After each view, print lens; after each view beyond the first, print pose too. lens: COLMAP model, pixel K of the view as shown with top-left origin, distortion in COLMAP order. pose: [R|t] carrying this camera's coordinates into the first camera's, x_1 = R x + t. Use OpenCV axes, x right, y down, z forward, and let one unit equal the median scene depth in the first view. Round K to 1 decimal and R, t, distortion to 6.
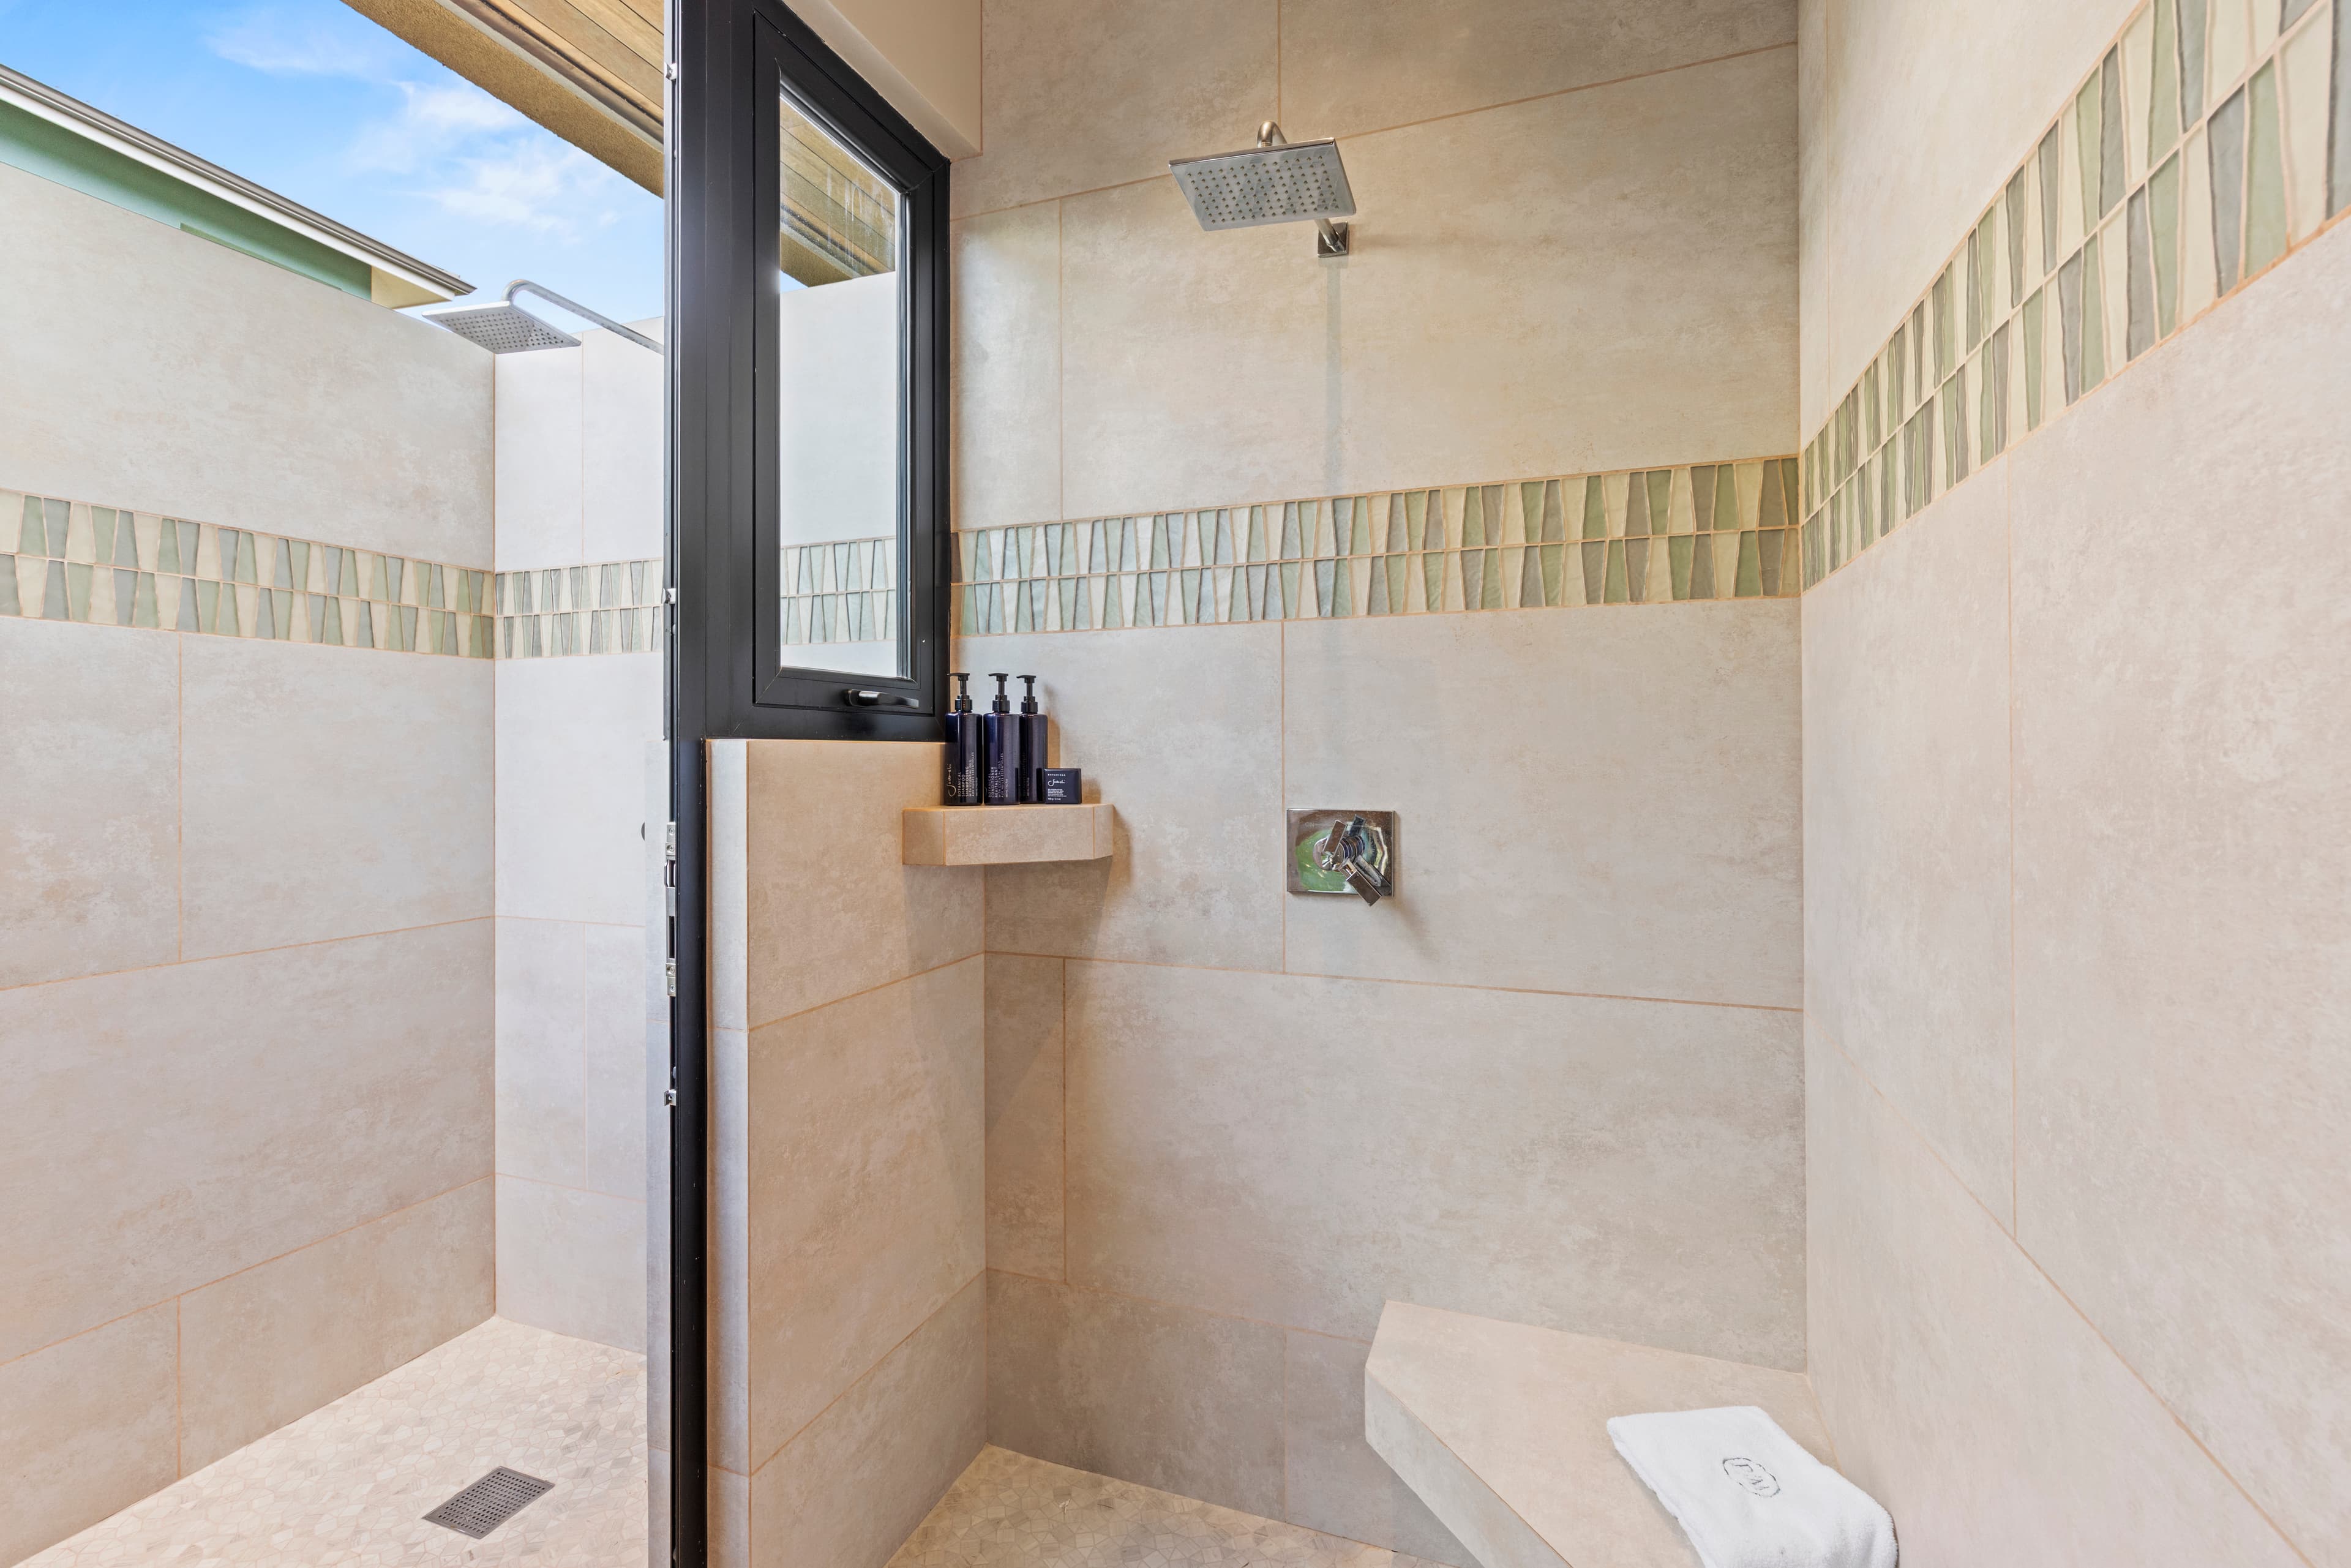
lens RADIAL K [[1024.0, 0, 1190.3], [0, 1024.0, 763.2], [0, 0, 1]] dist [-0.001268, -0.000845]
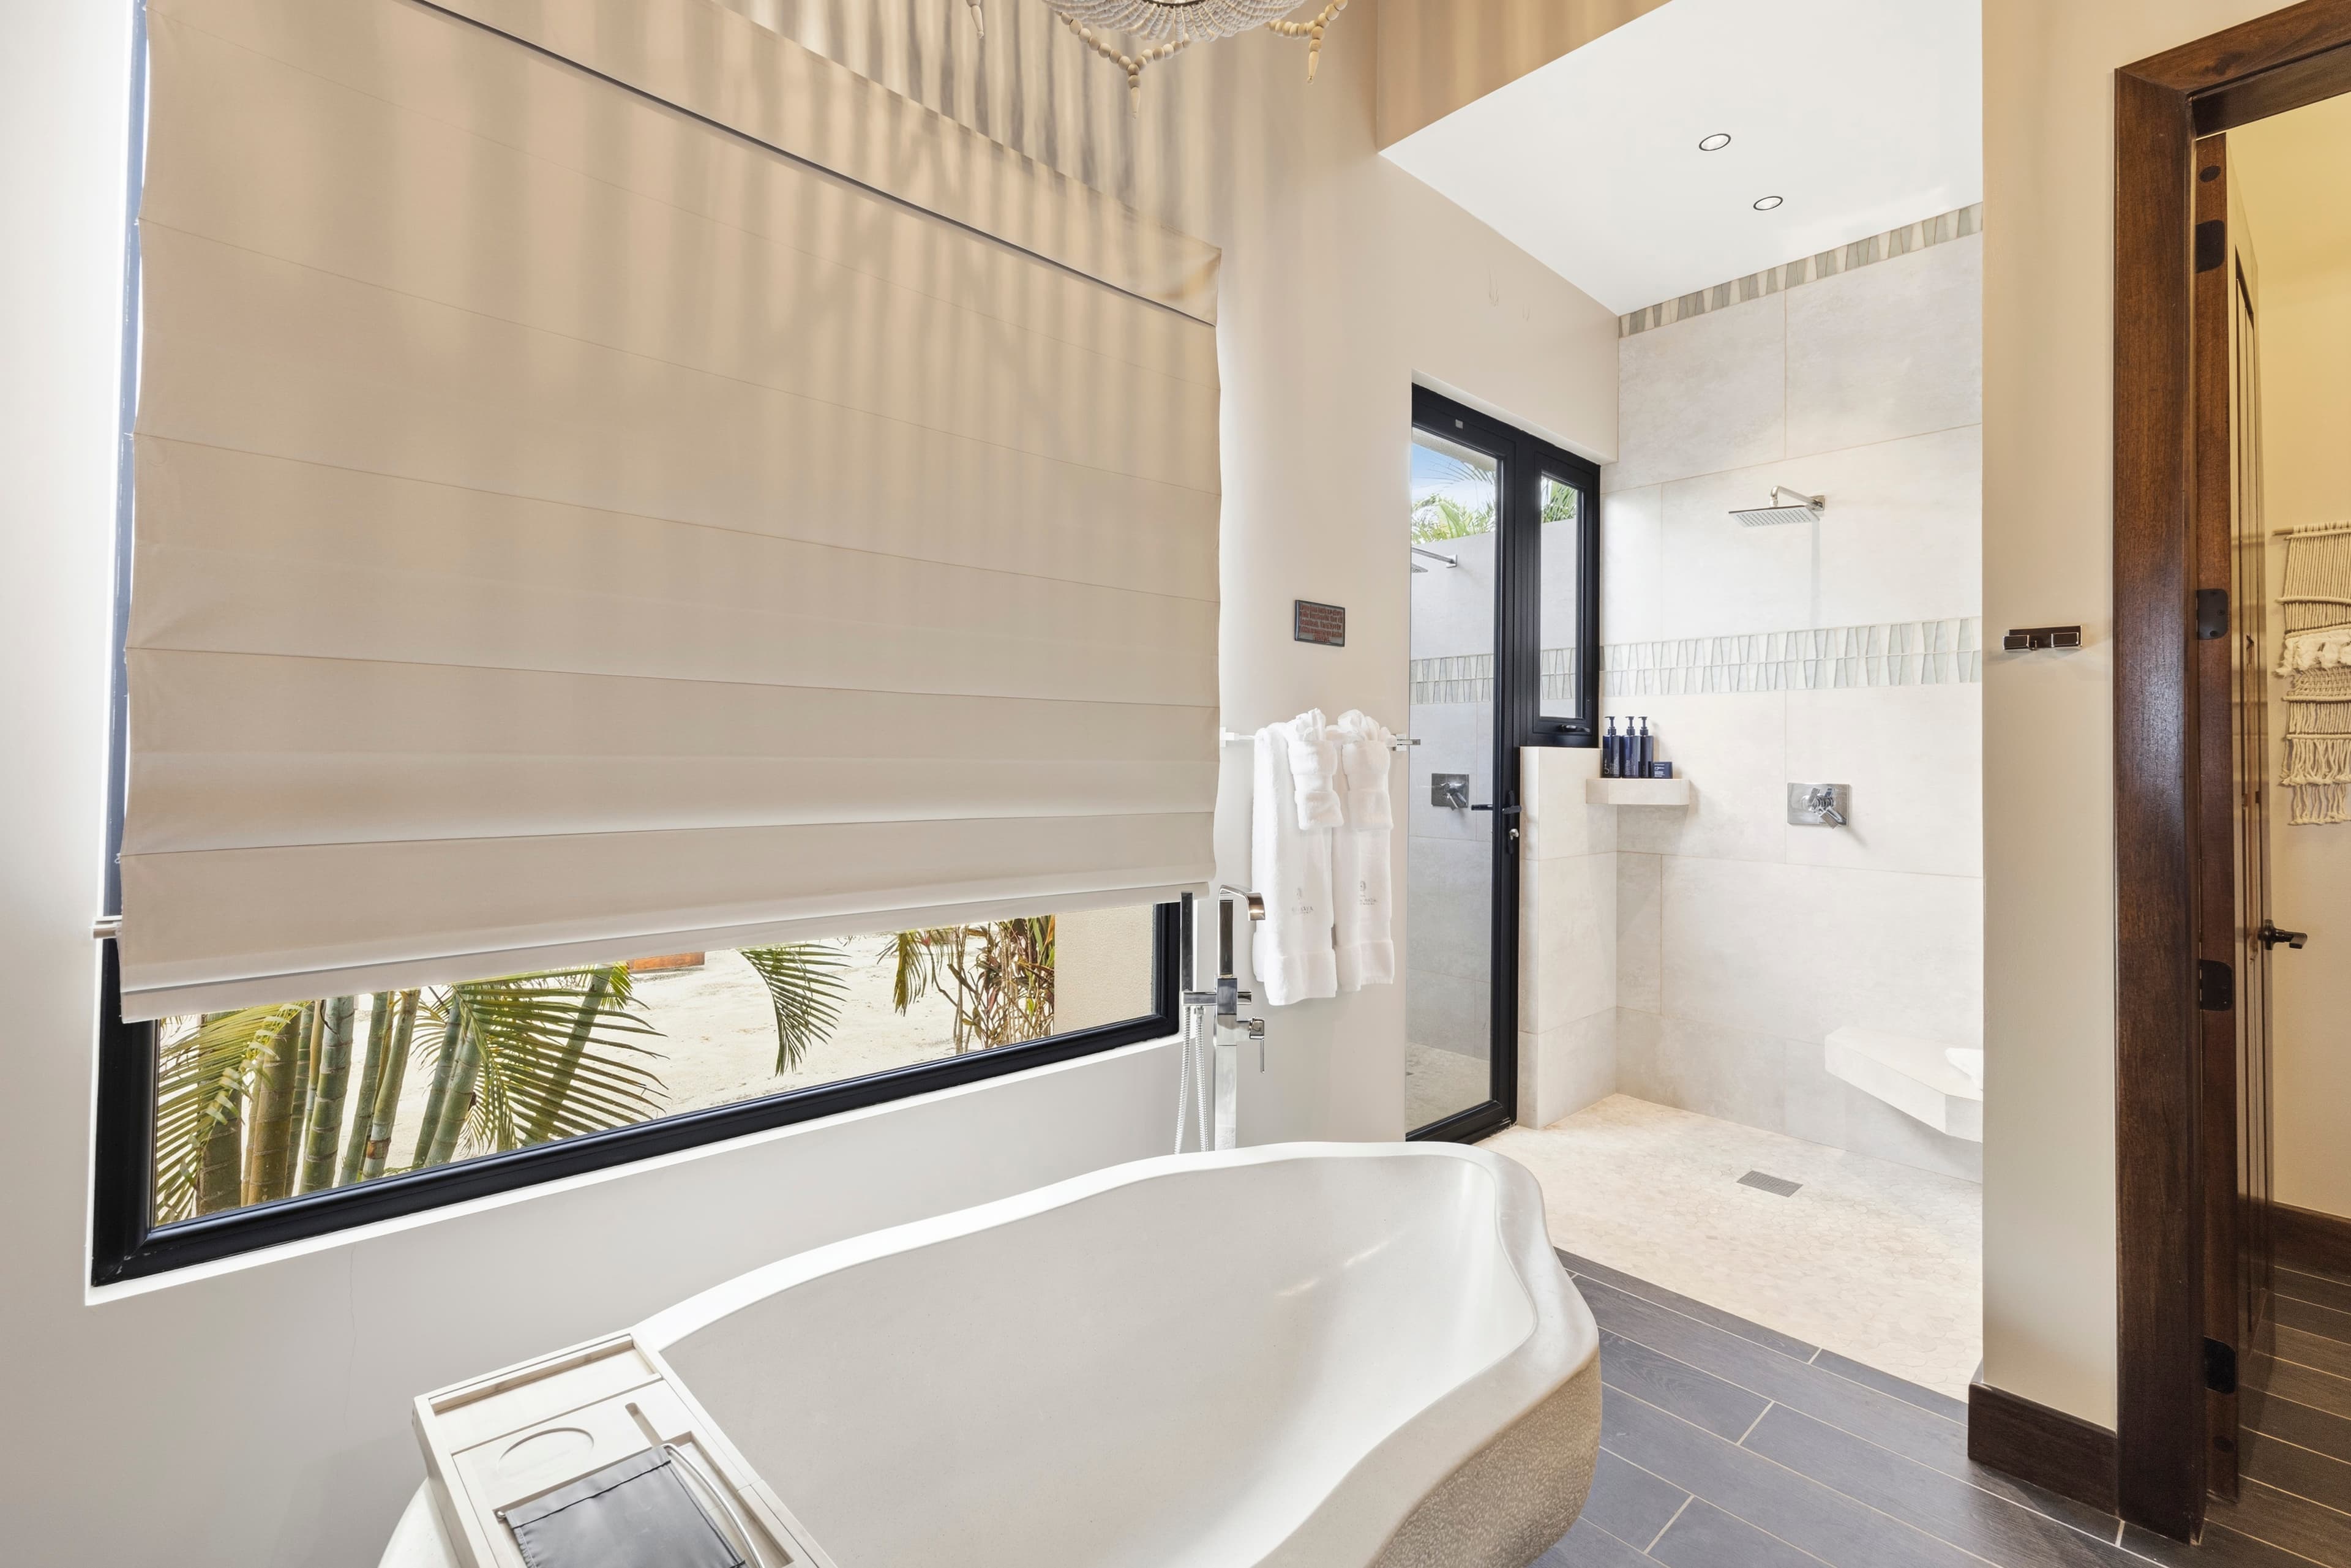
lens RADIAL K [[1024.0, 0, 1161.7], [0, 1024.0, 740.6], [0, 0, 1]] dist [-0.001268, -0.000845]
pose [[0.882443, 0.004898, -0.470394, -0.045180], [-0.017054, 0.999622, -0.021585, 0.025152], [0.470110, 0.027069, 0.882193, -1.328874]]
